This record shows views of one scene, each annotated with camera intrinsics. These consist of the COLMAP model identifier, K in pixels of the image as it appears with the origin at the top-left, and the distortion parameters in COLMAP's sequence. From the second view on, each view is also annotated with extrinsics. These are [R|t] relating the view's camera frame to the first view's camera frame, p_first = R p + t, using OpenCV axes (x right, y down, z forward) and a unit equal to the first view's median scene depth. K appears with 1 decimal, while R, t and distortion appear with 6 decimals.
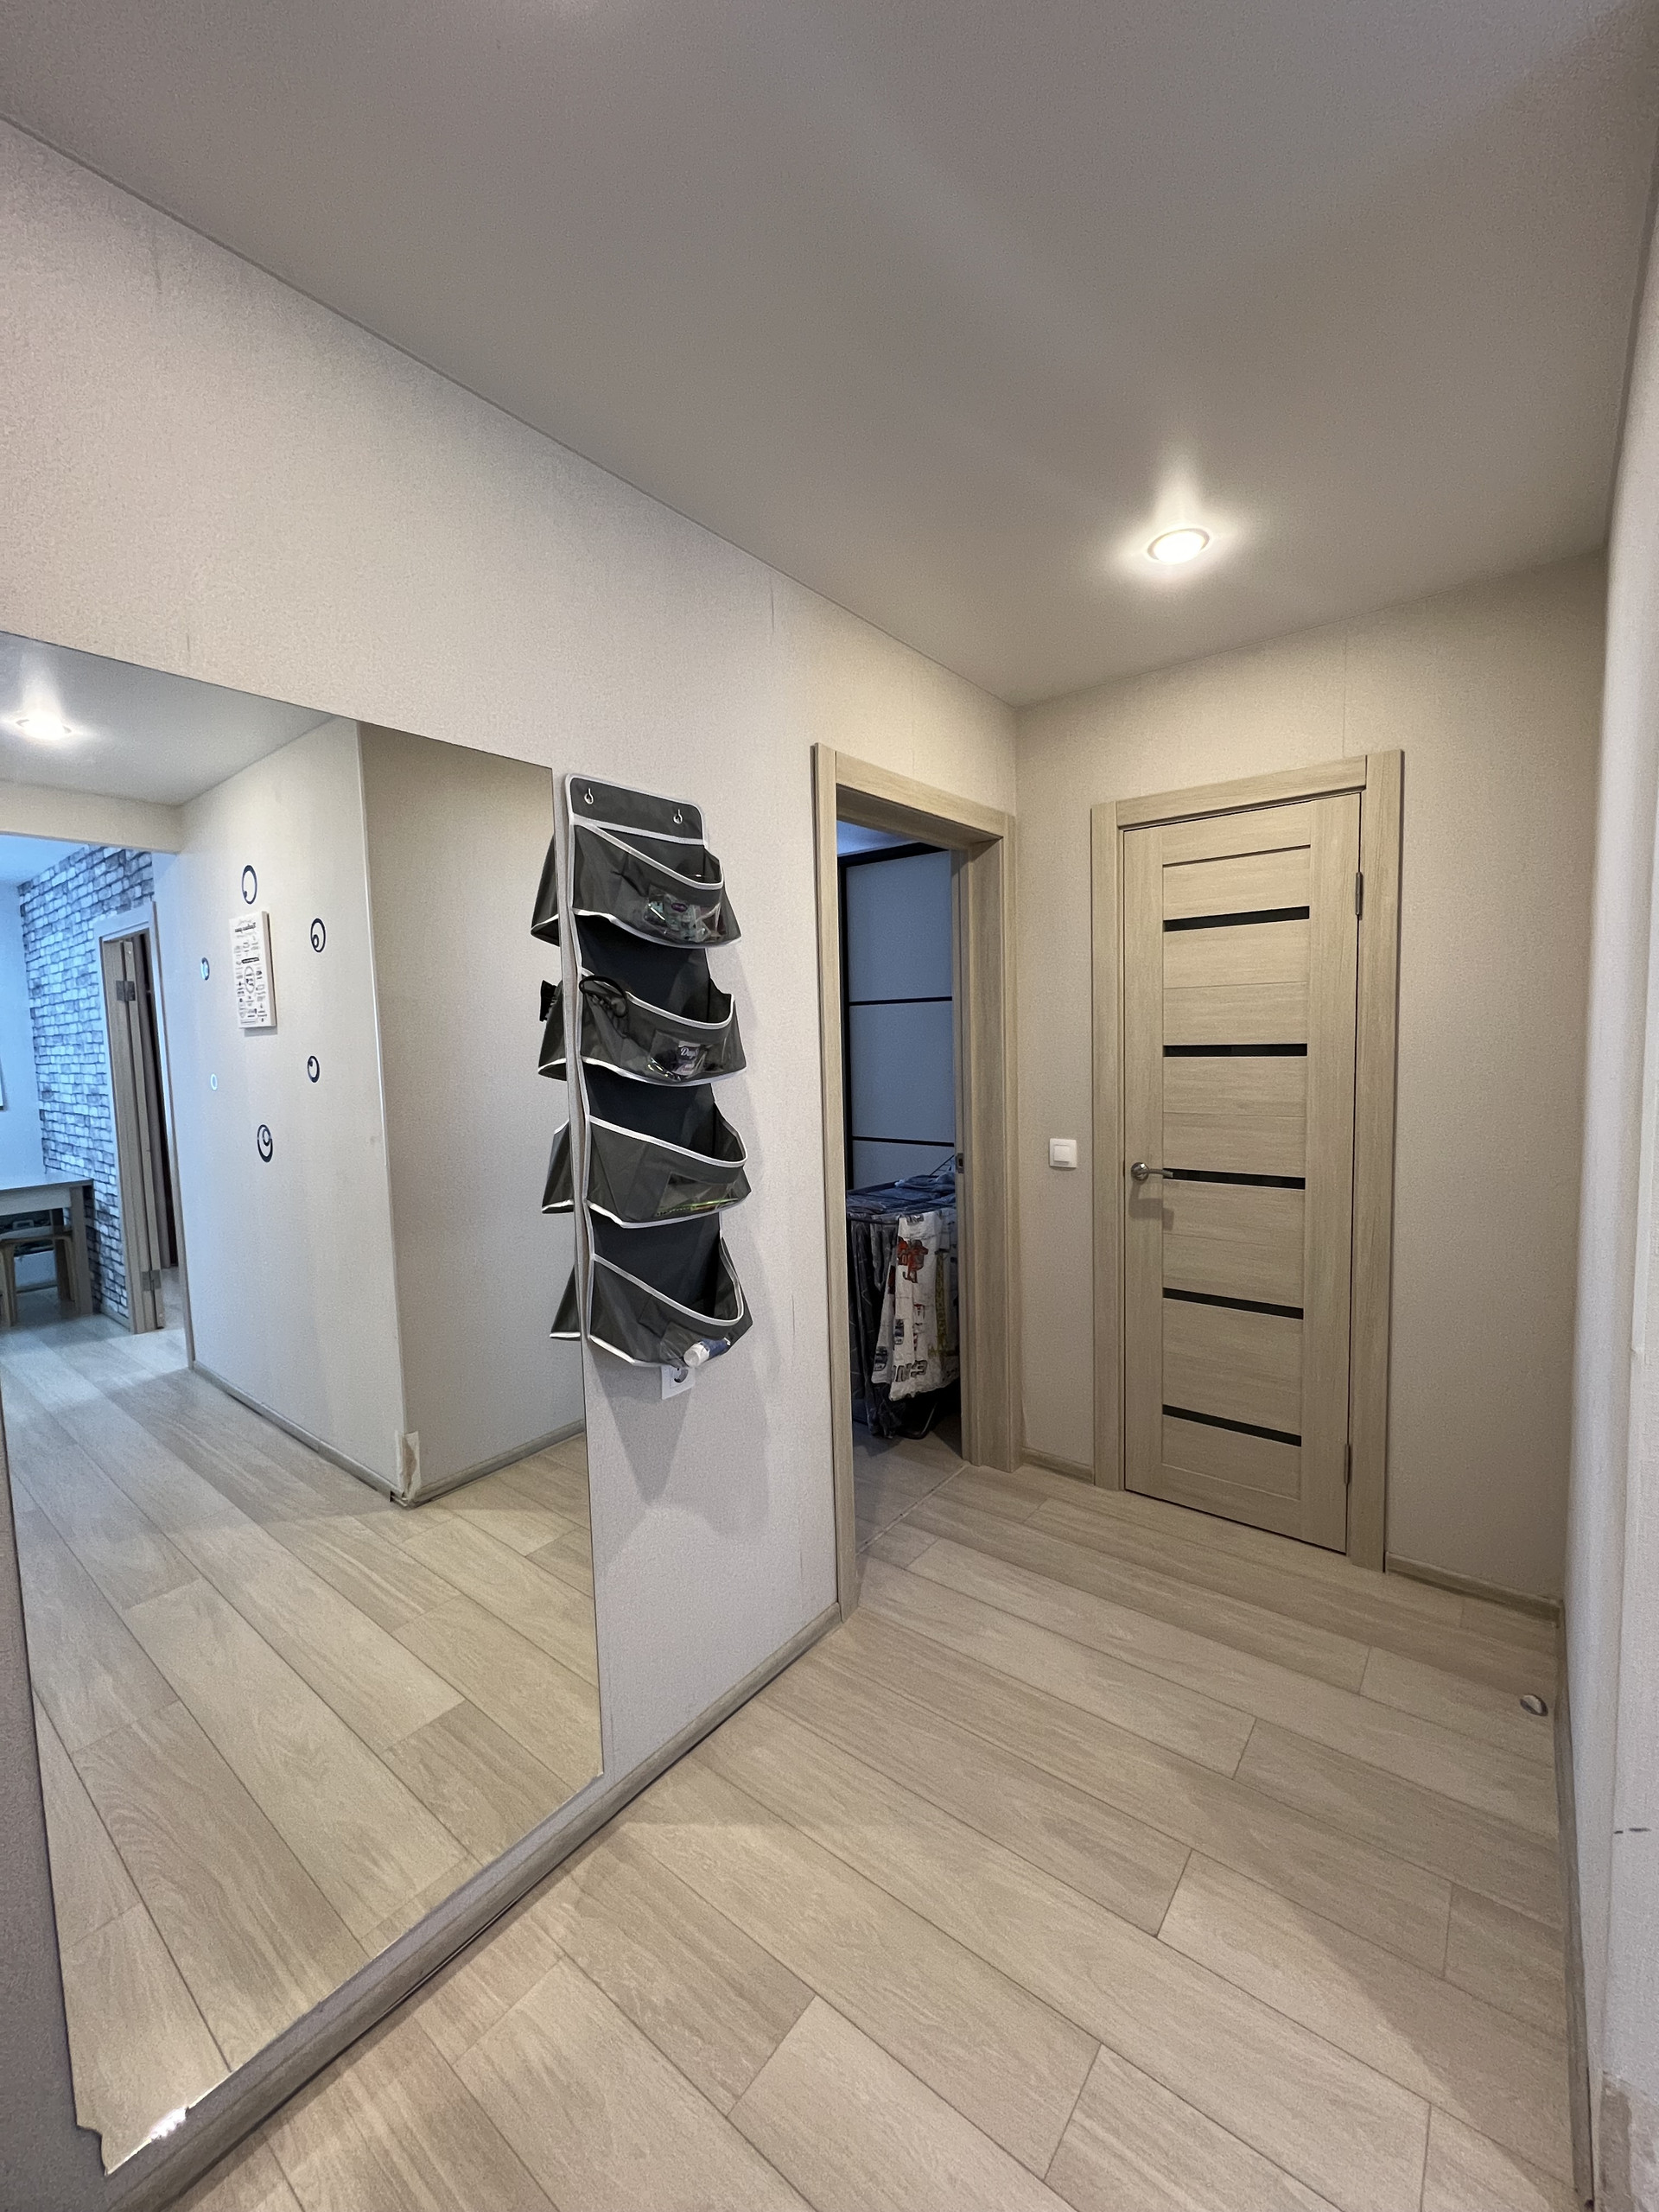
lens RADIAL K [[891.2, 0, 830.9], [0, 891.2, 1105.6], [0, 0, 1]] dist [-0.001228, 0.000887]
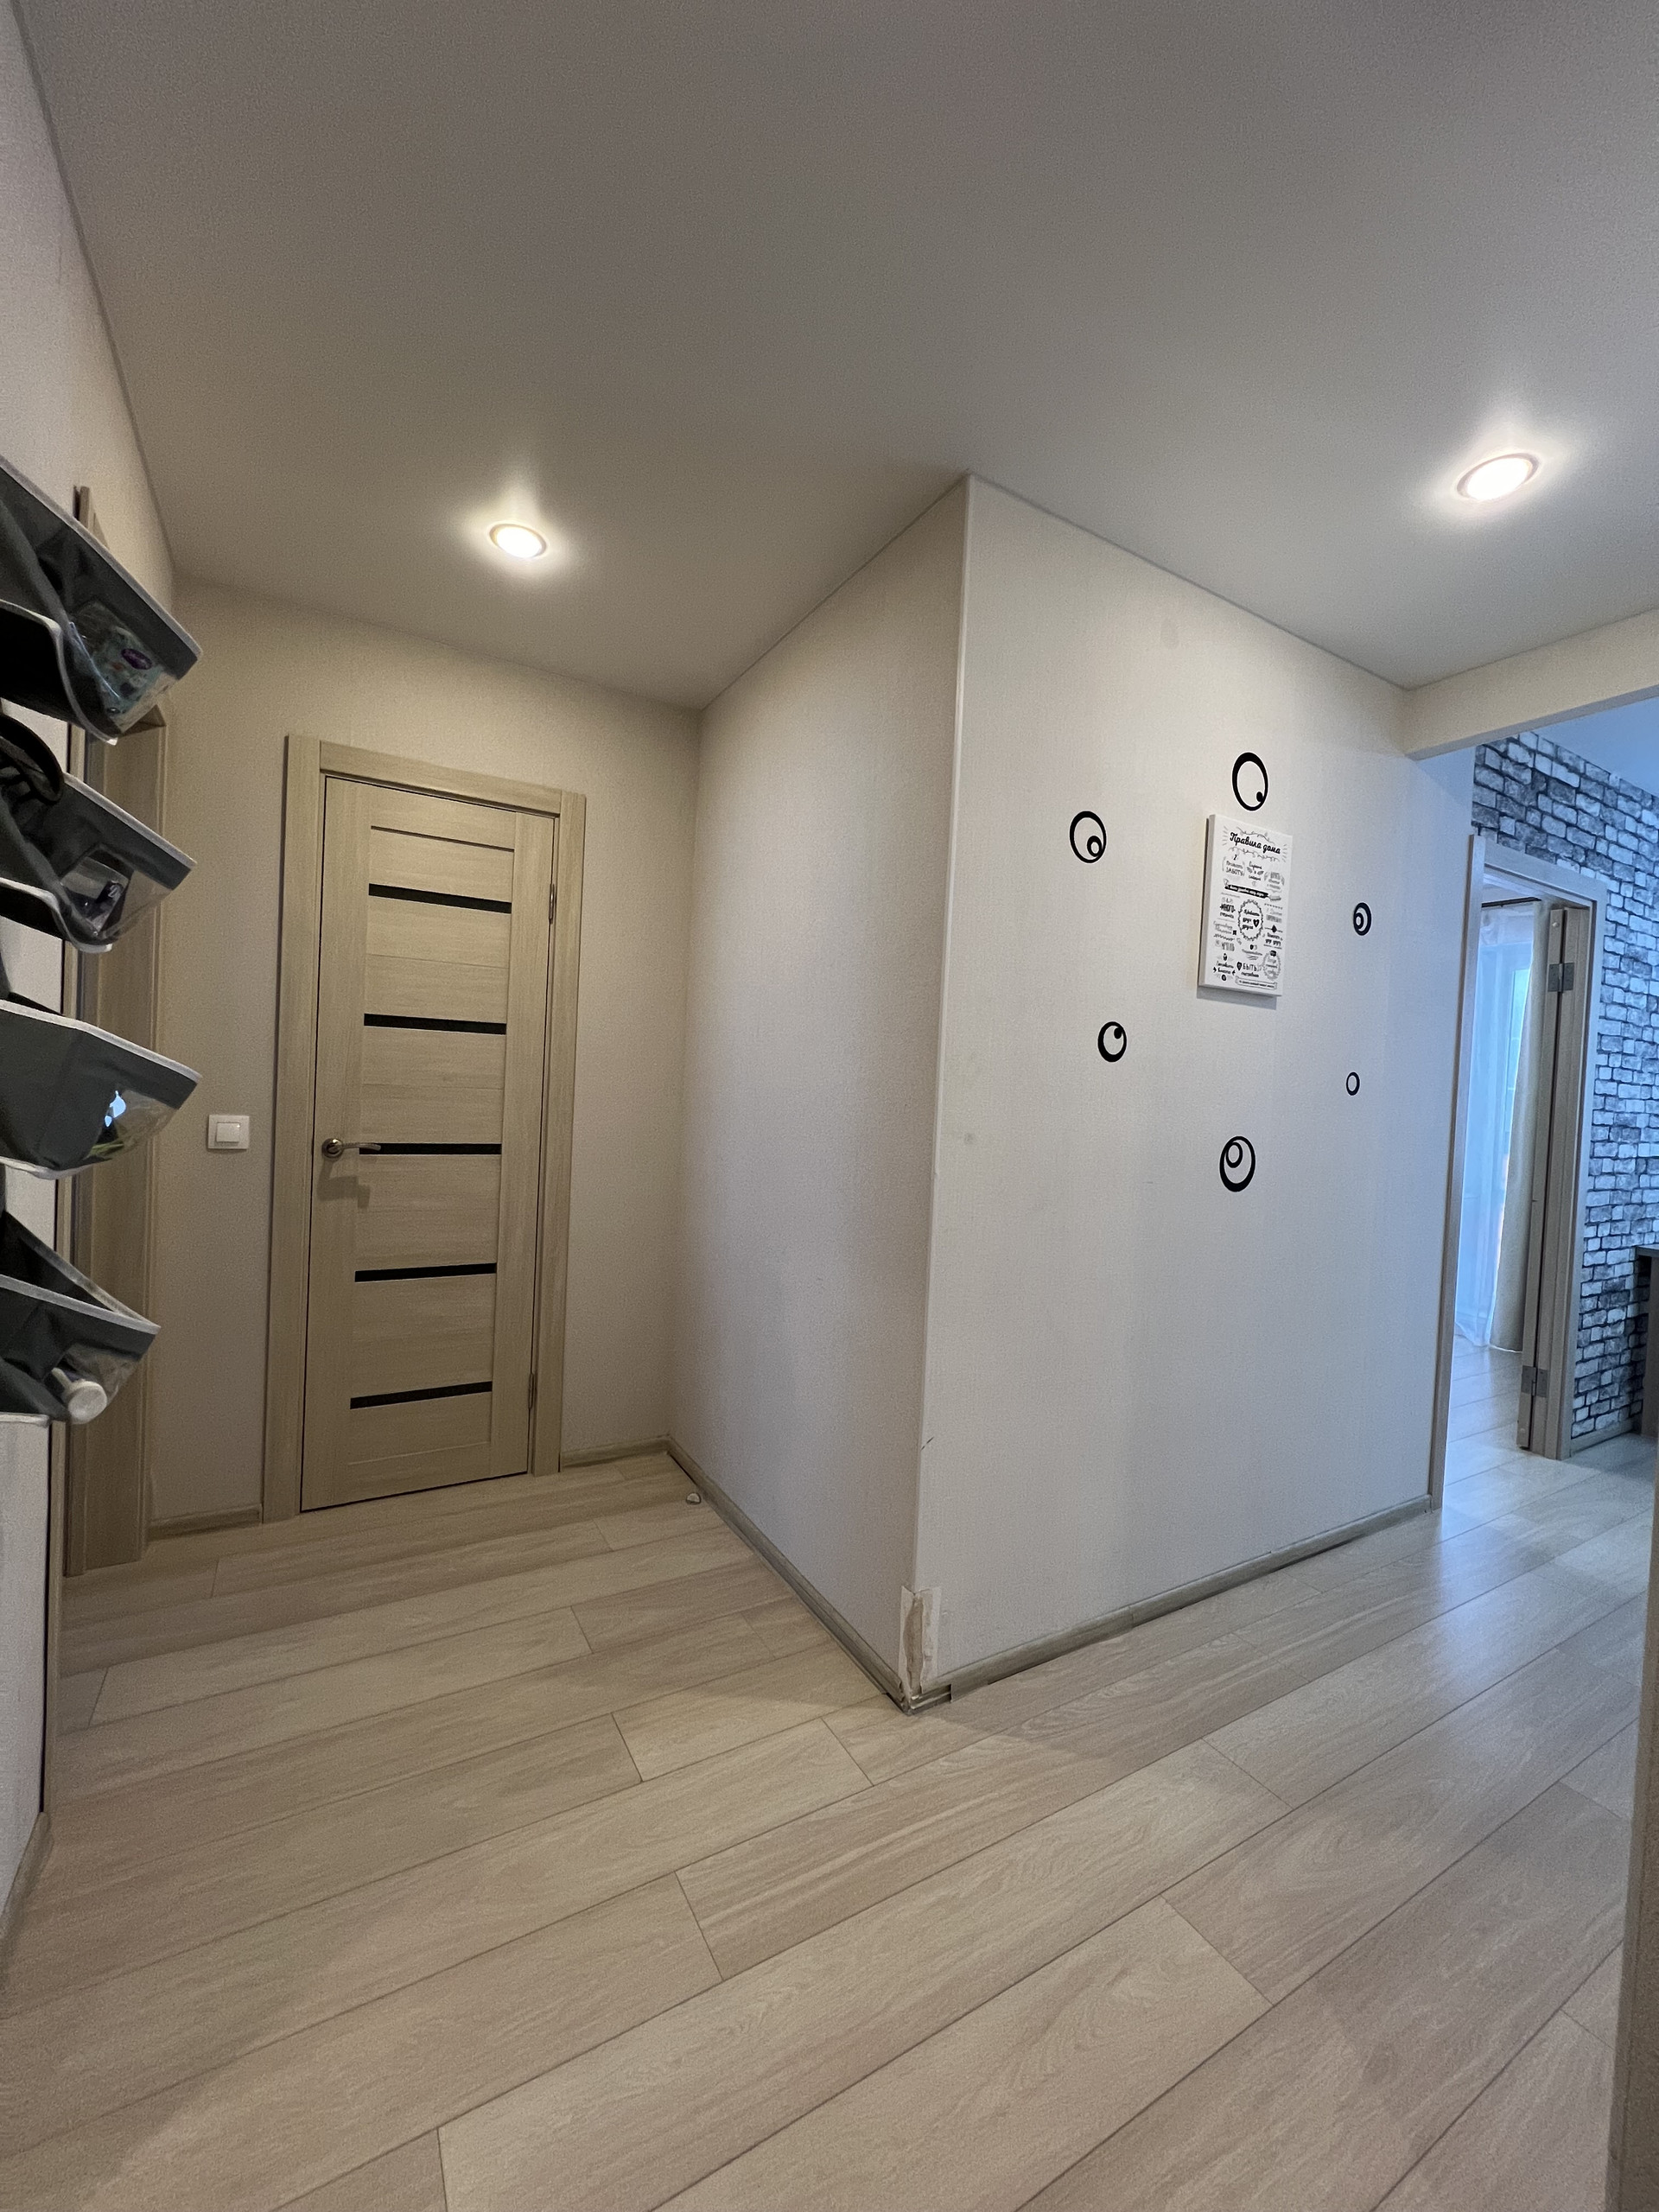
lens RADIAL K [[888.8, 0, 834.5], [0, 888.8, 1103.9], [0, 0, 1]] dist [-0.002317, 0.001123]
pose [[0.362869, 0.022322, 0.931573, -0.391445], [0.016877, 0.999392, -0.030521, 0.079622], [-0.931687, 0.026797, 0.362271, 0.227648]]
